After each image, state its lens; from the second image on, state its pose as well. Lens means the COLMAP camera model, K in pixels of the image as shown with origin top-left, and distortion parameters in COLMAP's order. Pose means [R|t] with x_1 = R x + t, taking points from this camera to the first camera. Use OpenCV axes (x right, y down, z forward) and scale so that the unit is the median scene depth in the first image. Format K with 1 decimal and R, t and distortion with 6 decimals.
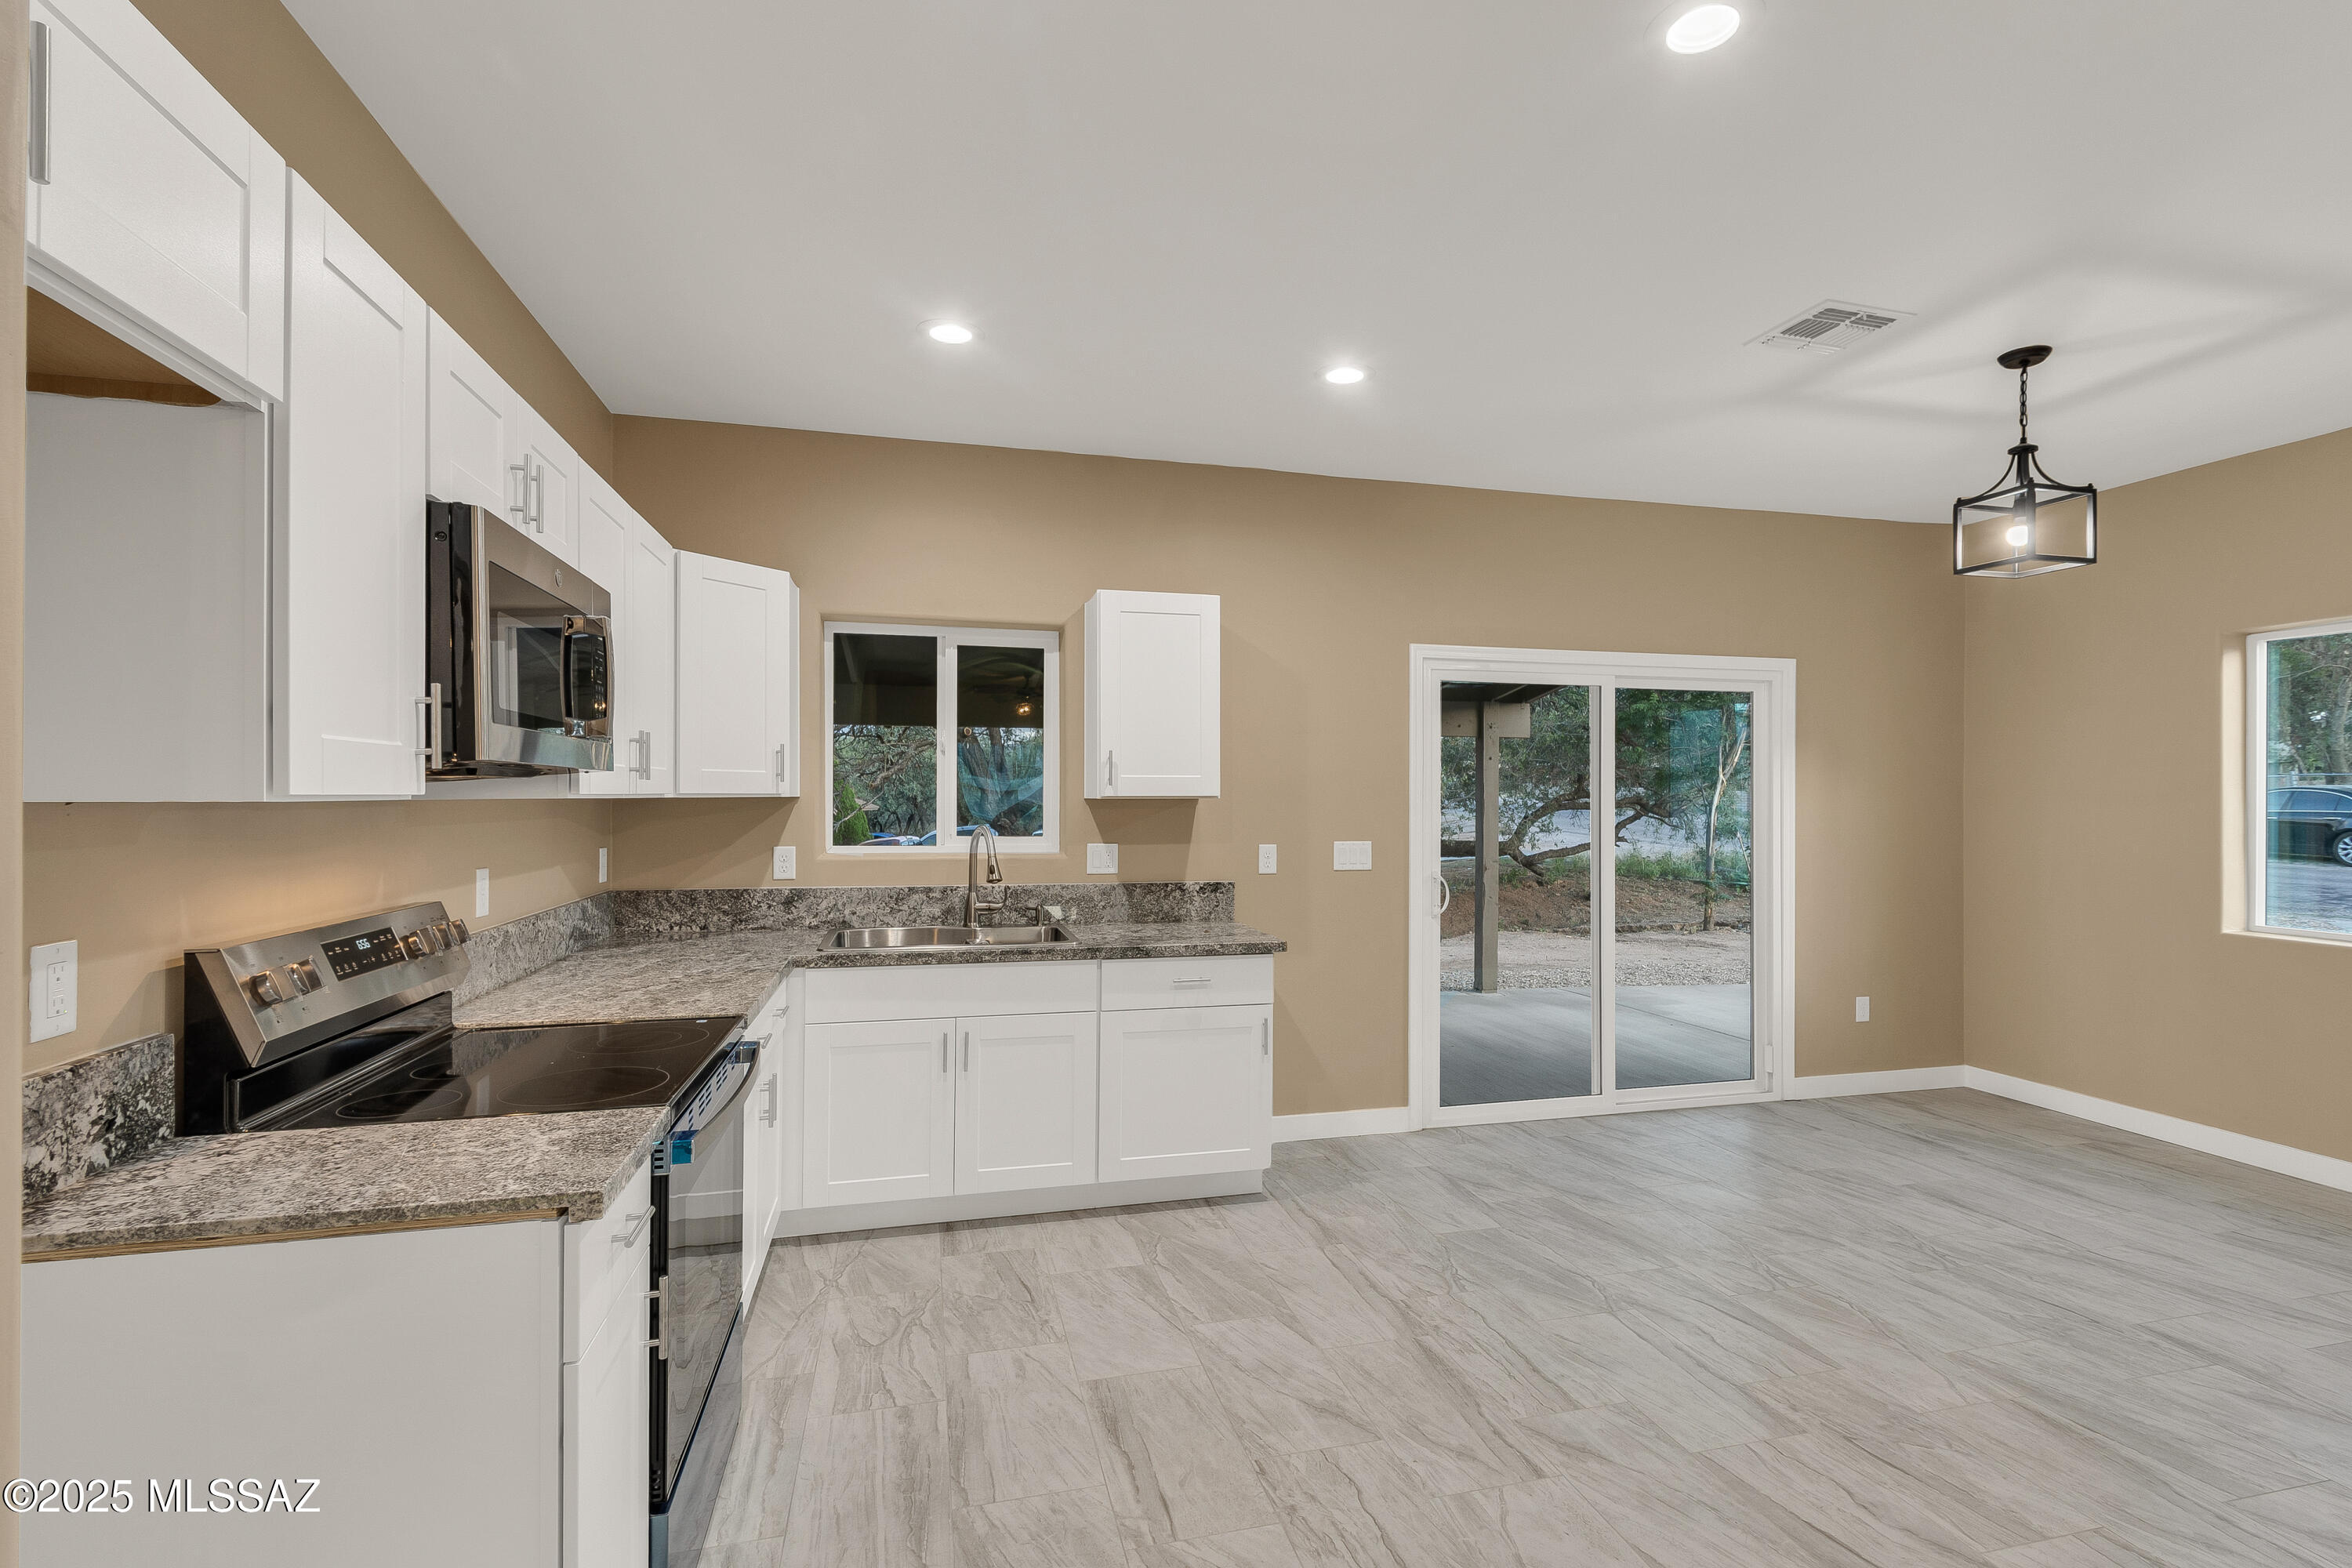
lens RADIAL K [[1094.7, 0, 1196.7], [0, 1094.7, 794.4], [0, 0, 1]] dist [0.011817, -0.000535]
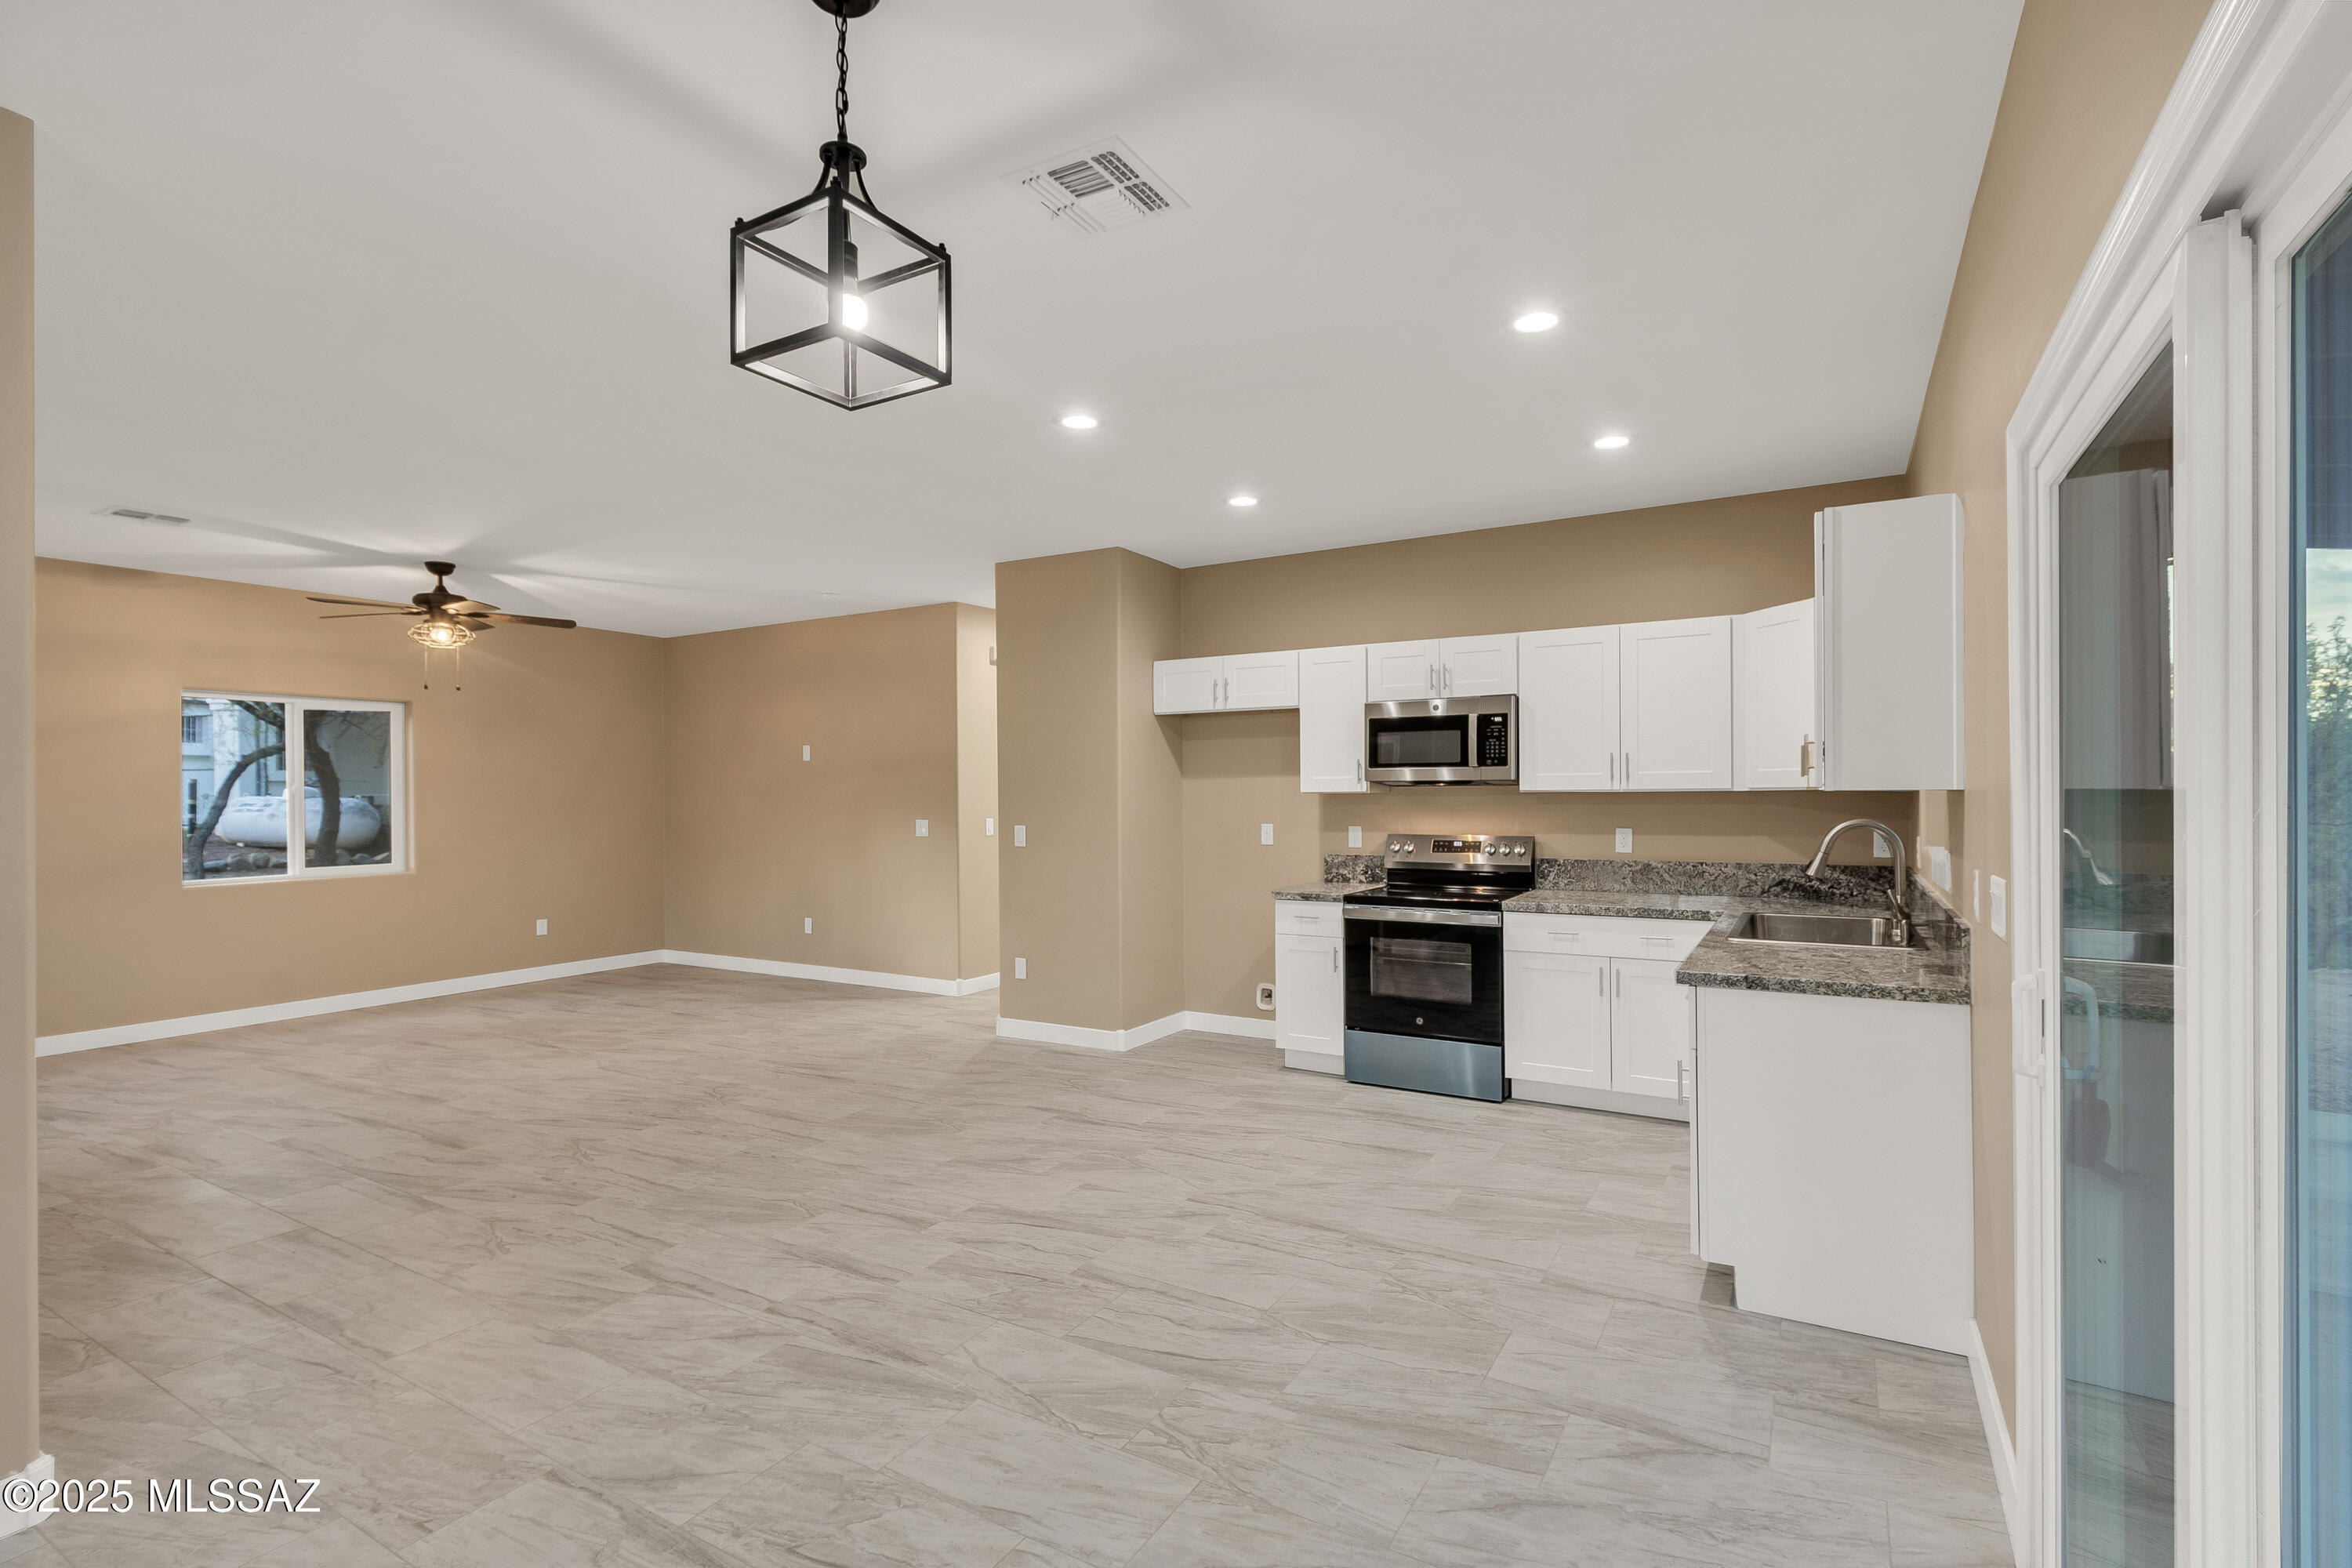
lens RADIAL K [[1070.7, 0, 1222.5], [0, 1070.7, 793.4], [0, 0, 1]] dist [0.012602, -0.005980]
pose [[-0.693008, 0.001079, -0.720929, 0.829065], [0.005662, 0.999976, -0.003947, 0.006621], [0.720908, -0.006817, -0.692998, 1.241618]]
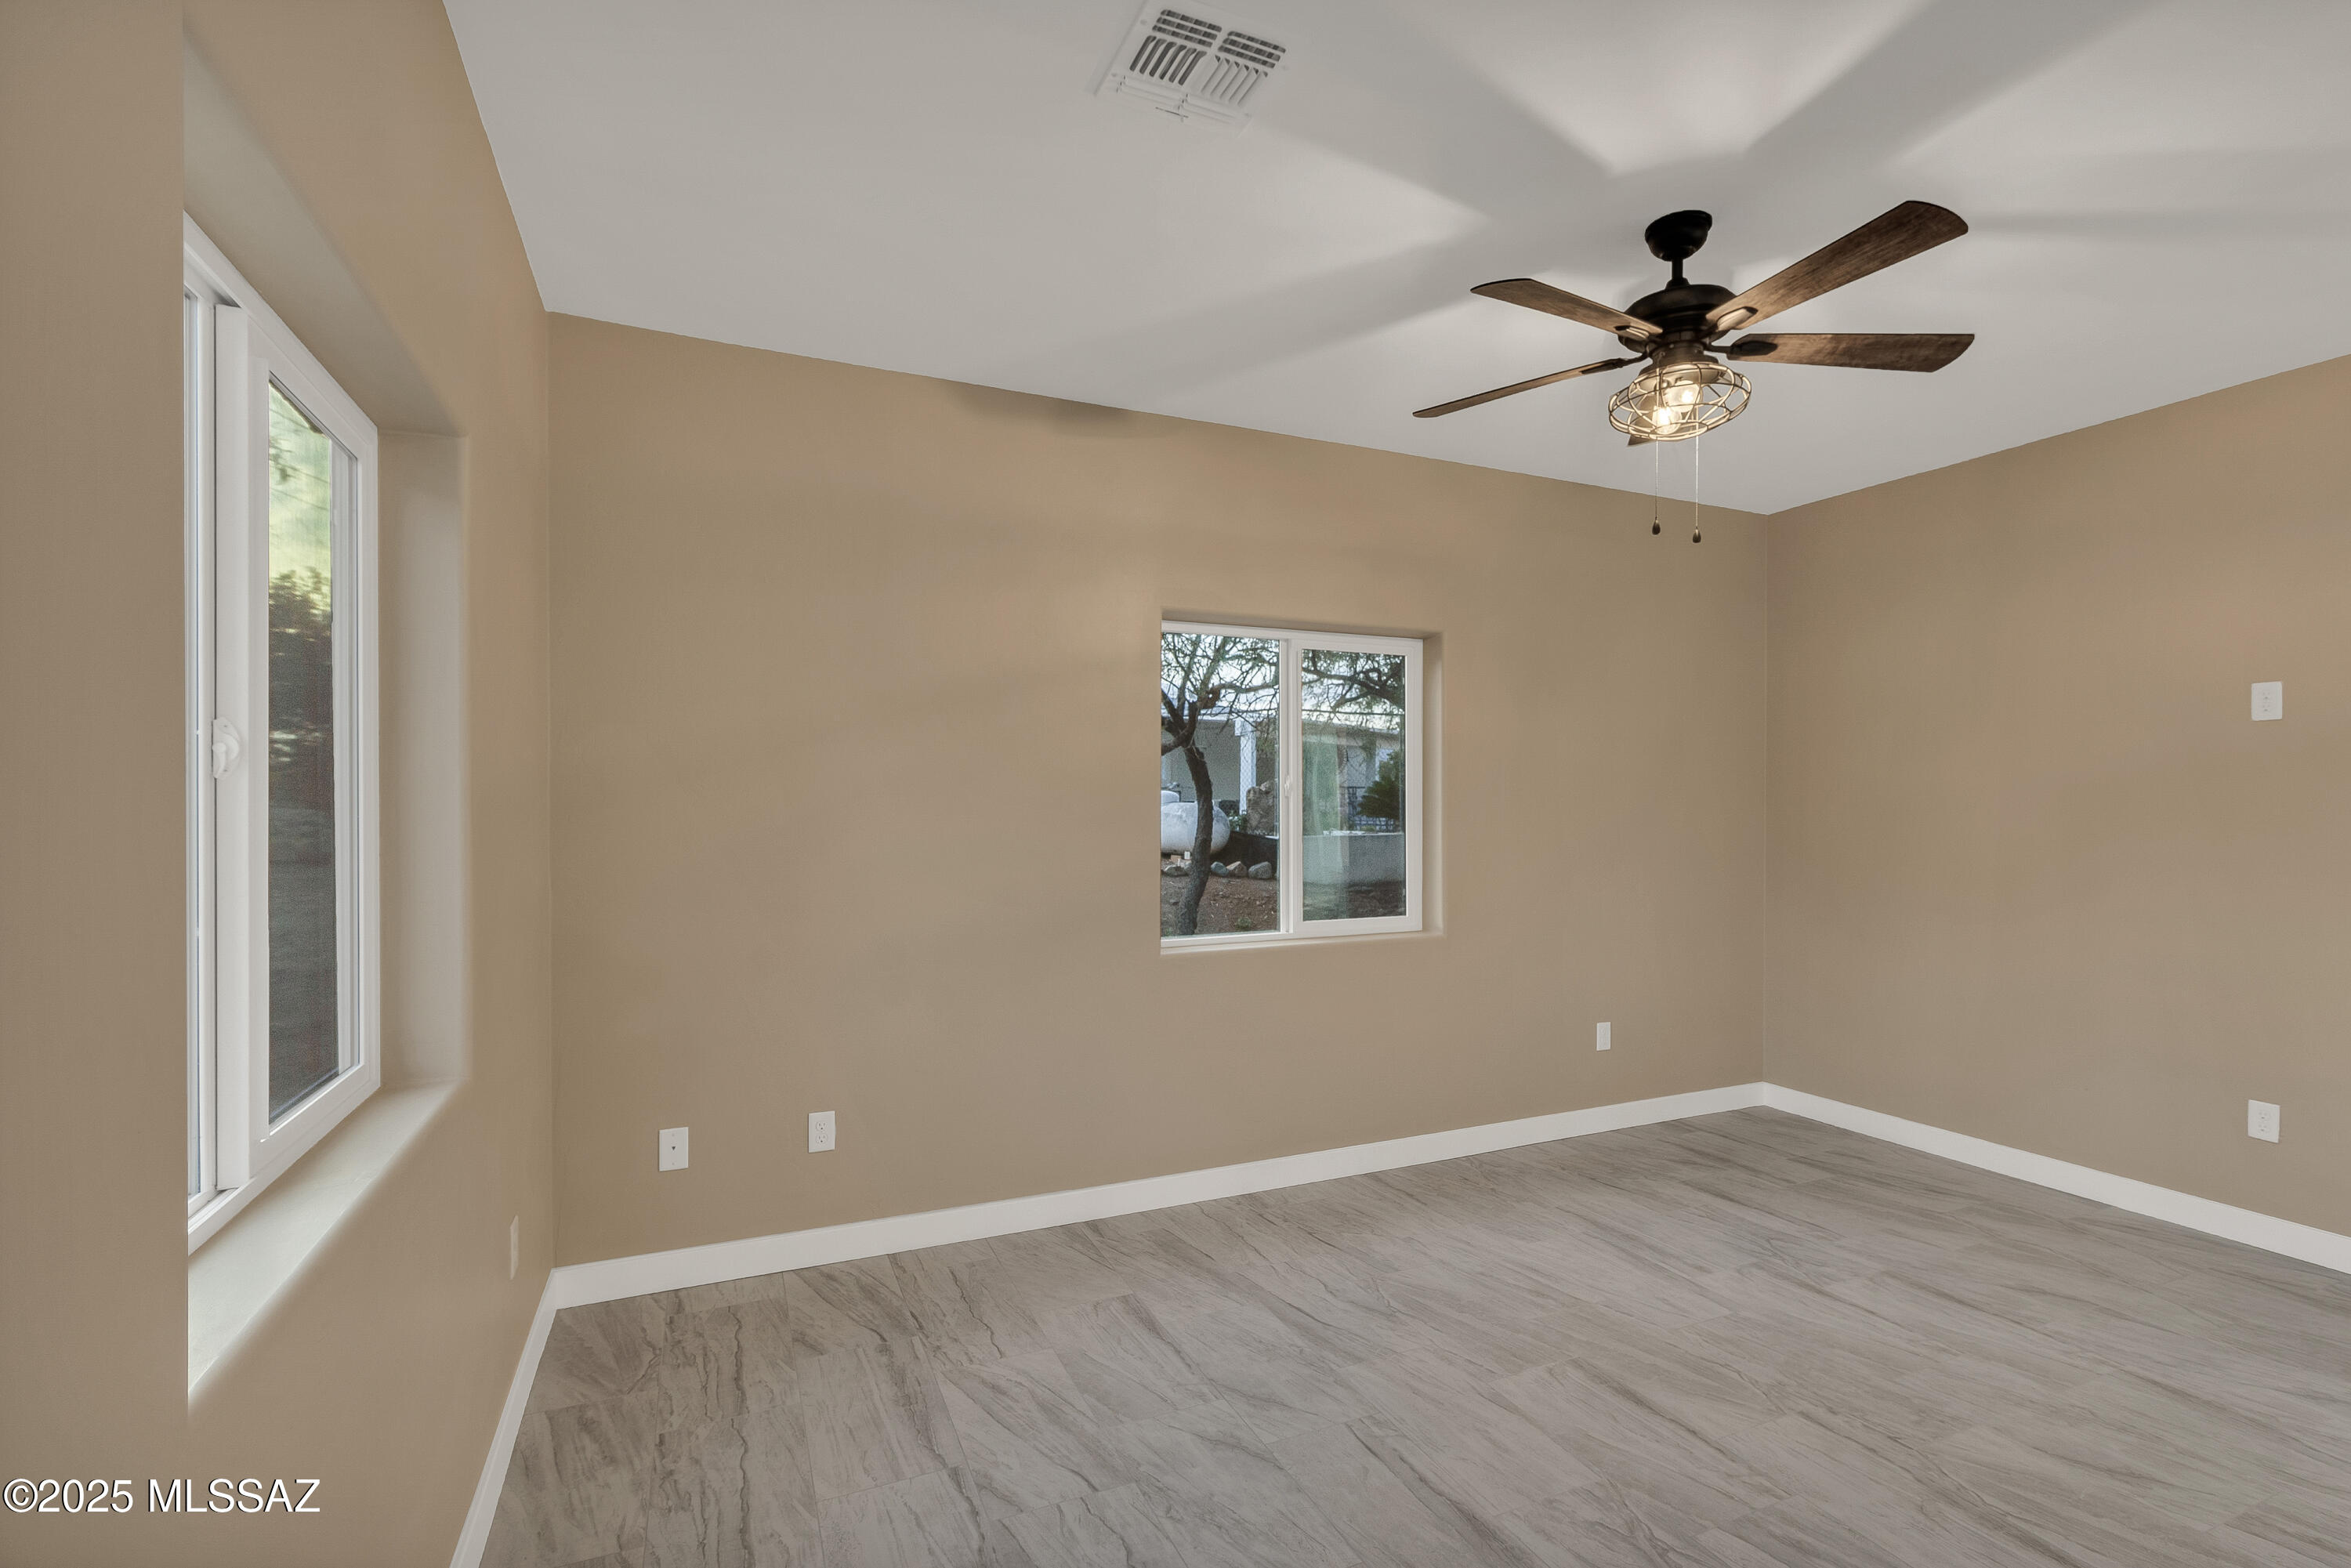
lens RADIAL K [[1079.2, 0, 1214.2], [0, 1079.2, 803.9], [0, 0, 1]] dist [0.006006, -0.000405]
pose [[-0.983243, -0.004893, -0.182232, 0.873622], [-0.004474, 0.999986, -0.002713, 0.004003], [0.182243, -0.001852, -0.983252, -0.060232]]
